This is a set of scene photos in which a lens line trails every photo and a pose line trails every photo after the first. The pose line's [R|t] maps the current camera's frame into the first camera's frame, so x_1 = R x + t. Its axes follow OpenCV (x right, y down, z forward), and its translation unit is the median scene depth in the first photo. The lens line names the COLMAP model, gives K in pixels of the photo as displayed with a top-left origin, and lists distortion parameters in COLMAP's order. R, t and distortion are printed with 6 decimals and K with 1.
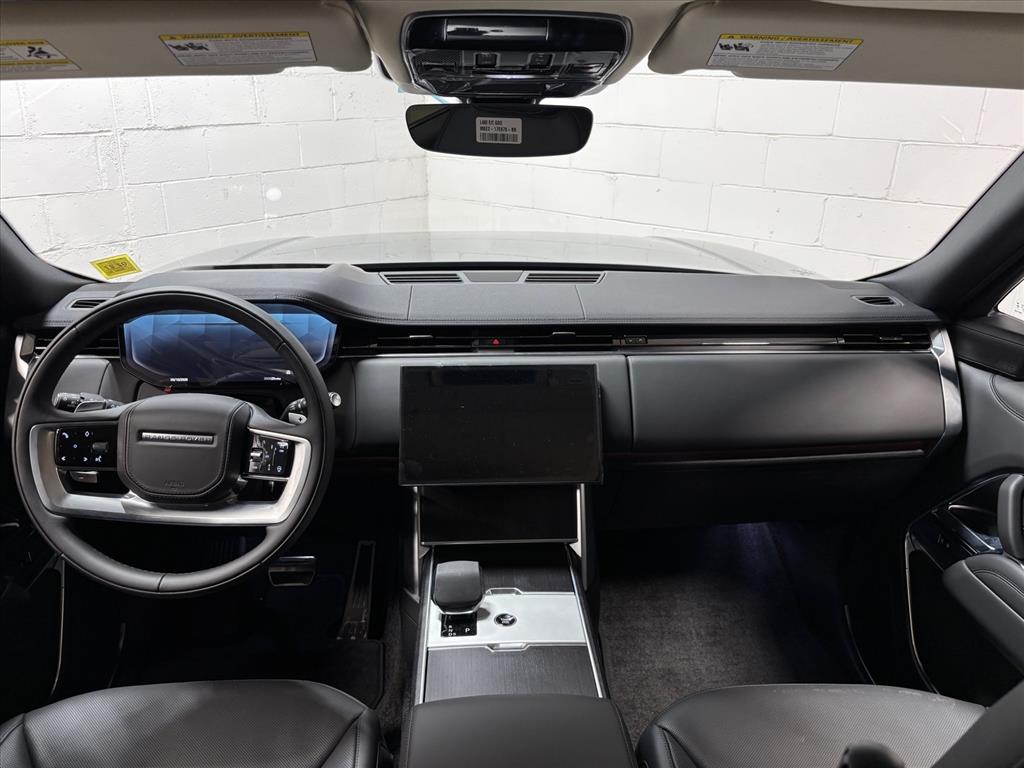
lens RADIAL K [[782.9, 0, 517.8], [0, 782.9, 386.5], [0, 0, 1]] dist [0.052780, -0.060618]
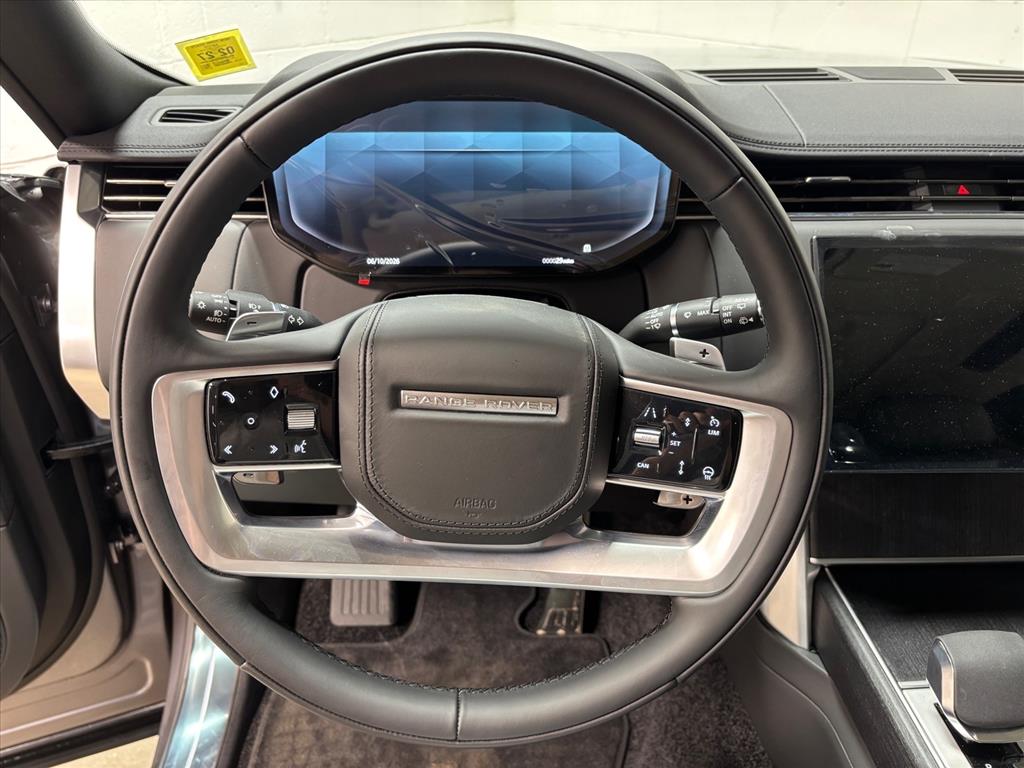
lens RADIAL K [[781.9, 0, 517.8], [0, 781.9, 388.2], [0, 0, 1]] dist [0.057934, -0.068911]
pose [[0.999894, 0.008562, -0.011735, -0.373378], [-0.006554, 0.986840, 0.161567, -0.011530], [0.012964, -0.161473, 0.986792, 0.530669]]
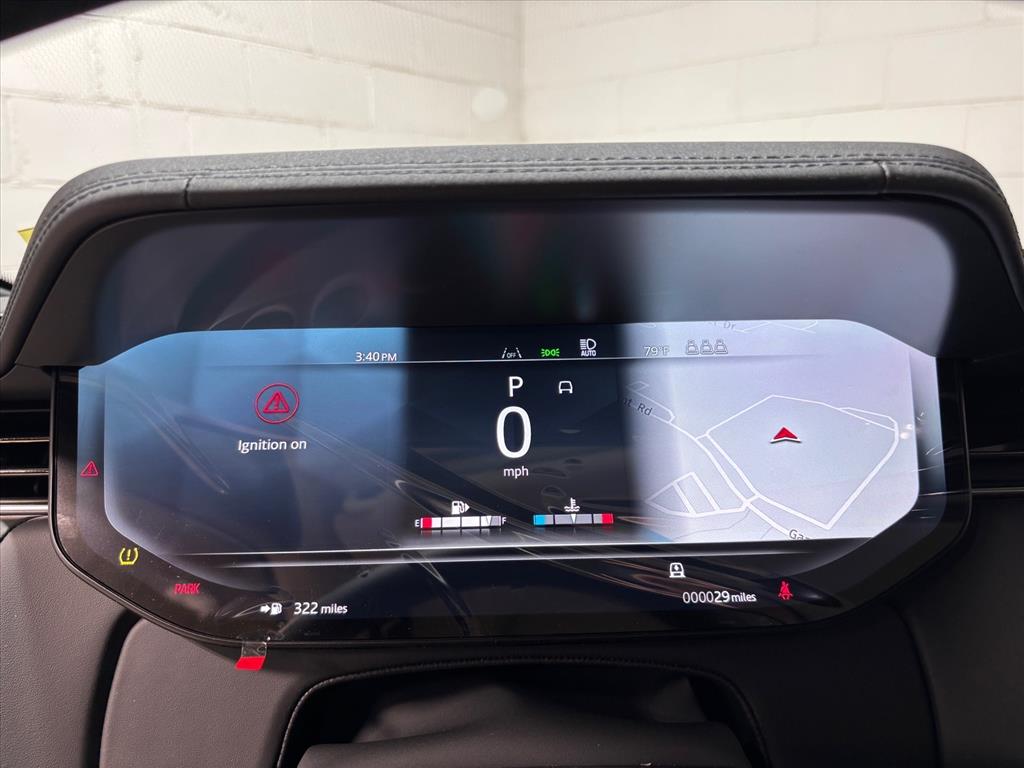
lens RADIAL K [[781.9, 0, 517.8], [0, 781.9, 388.2], [0, 0, 1]] dist [0.057934, -0.068911]
pose [[0.999569, -0.018257, -0.022975, -0.407298], [0.013761, 0.983105, -0.182526, -0.031381], [0.025920, 0.182131, 0.982933, 0.869442]]
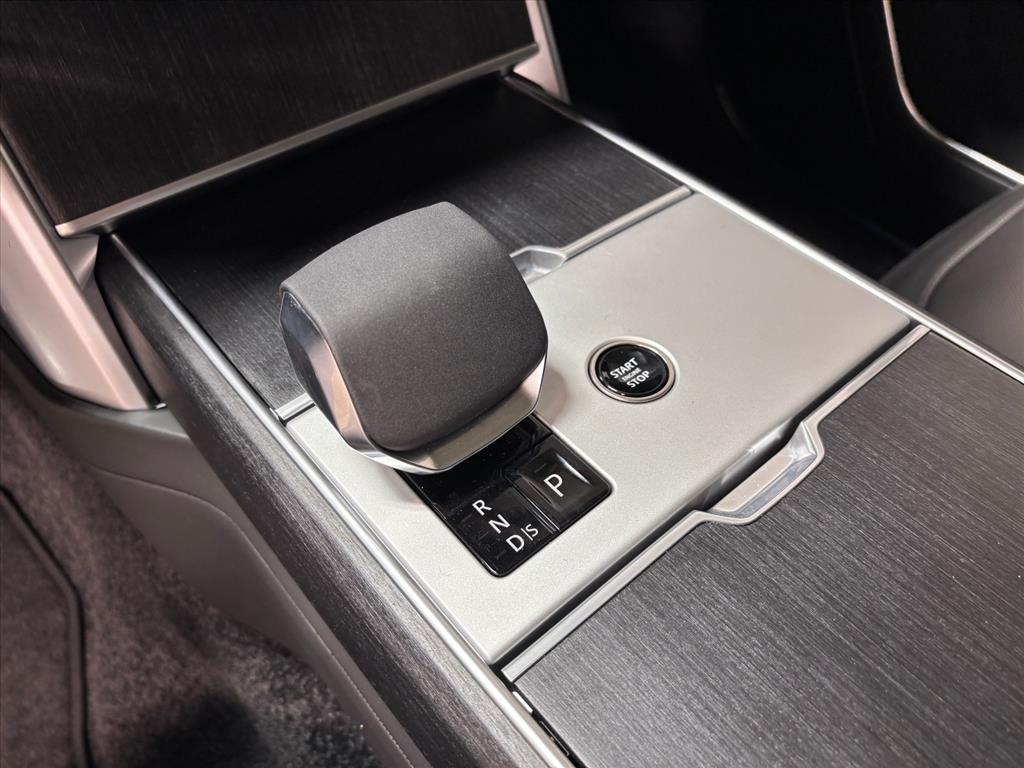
lens RADIAL K [[800.0, 0, 517.5], [0, 800.0, 383.3], [0, 0, 1]] dist [0.013423, -0.002013]
pose [[0.794755, -0.451308, 0.405816, -0.151245], [0.194220, 0.822590, 0.534438, 0.152357], [-0.575016, -0.345930, 0.741410, 0.820289]]
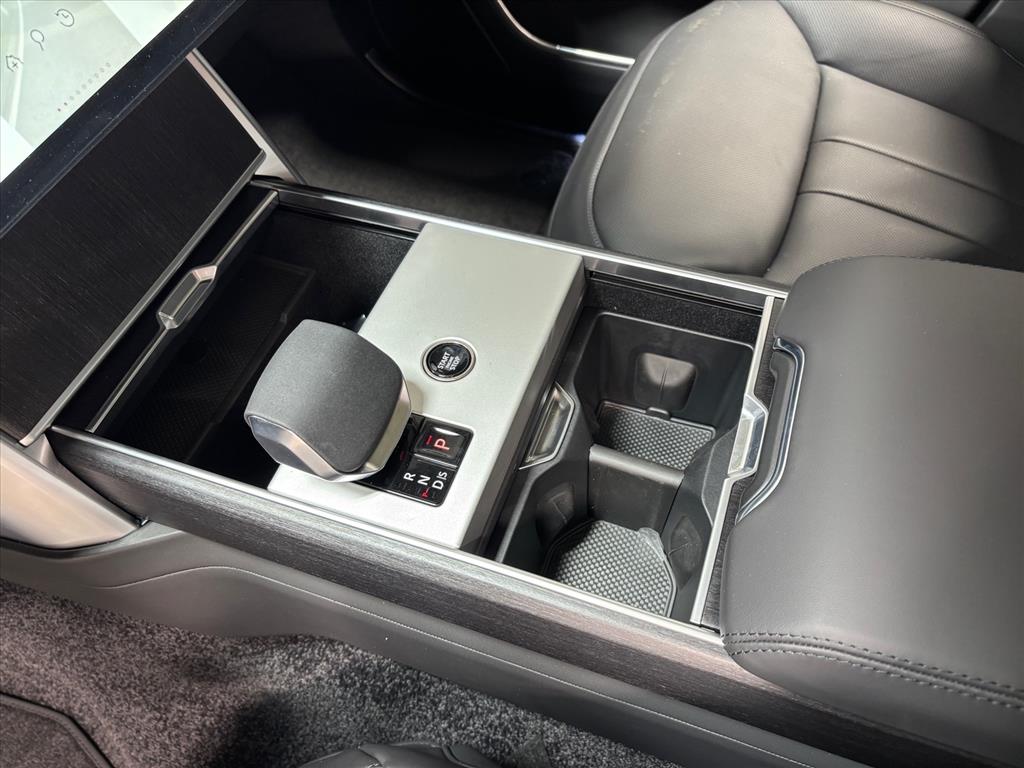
lens RADIAL K [[778.5, 0, 512.1], [0, 778.5, 386.9], [0, 0, 1]] dist [0.065796, -0.077419]
pose [[0.392944, -0.766834, 0.507504, -0.220003], [0.359209, 0.636049, 0.682942, 0.036489], [-0.846501, -0.086058, 0.525386, 0.748144]]
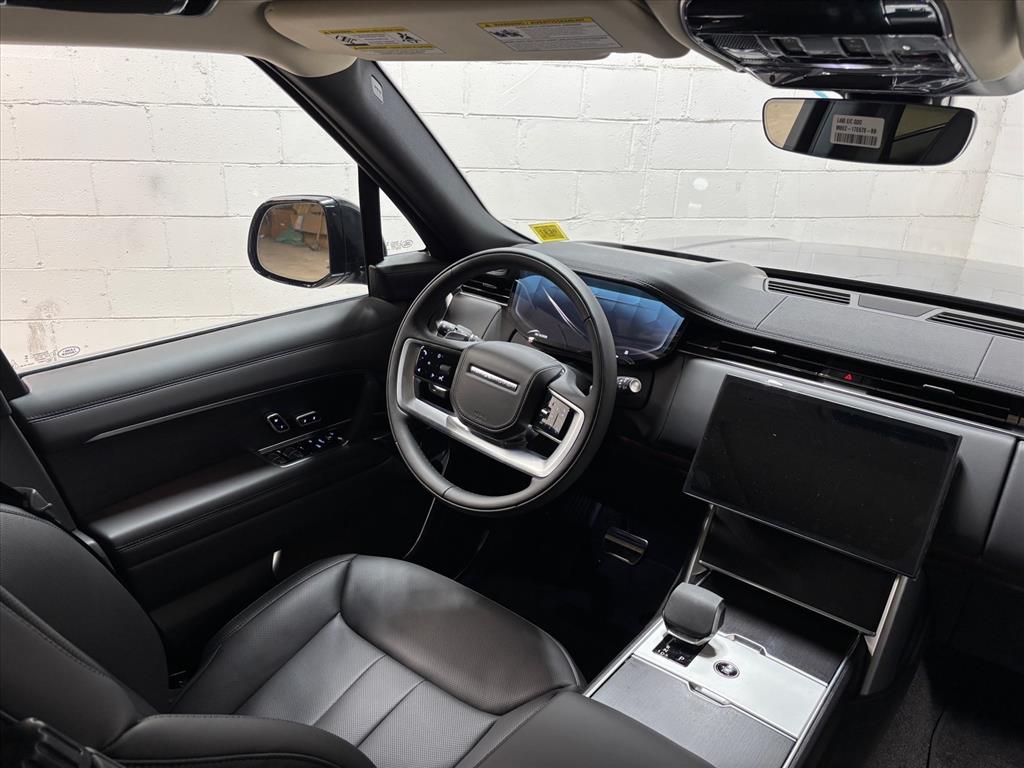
lens RADIAL K [[780.5, 0, 495.5], [0, 780.5, 383.8], [0, 0, 1]] dist [0.055594, -0.061235]
pose [[0.750230, 0.266291, -0.605182, 0.243660], [-0.267289, 0.959332, 0.090772, -0.028985], [0.604742, 0.093658, 0.790895, 0.091882]]
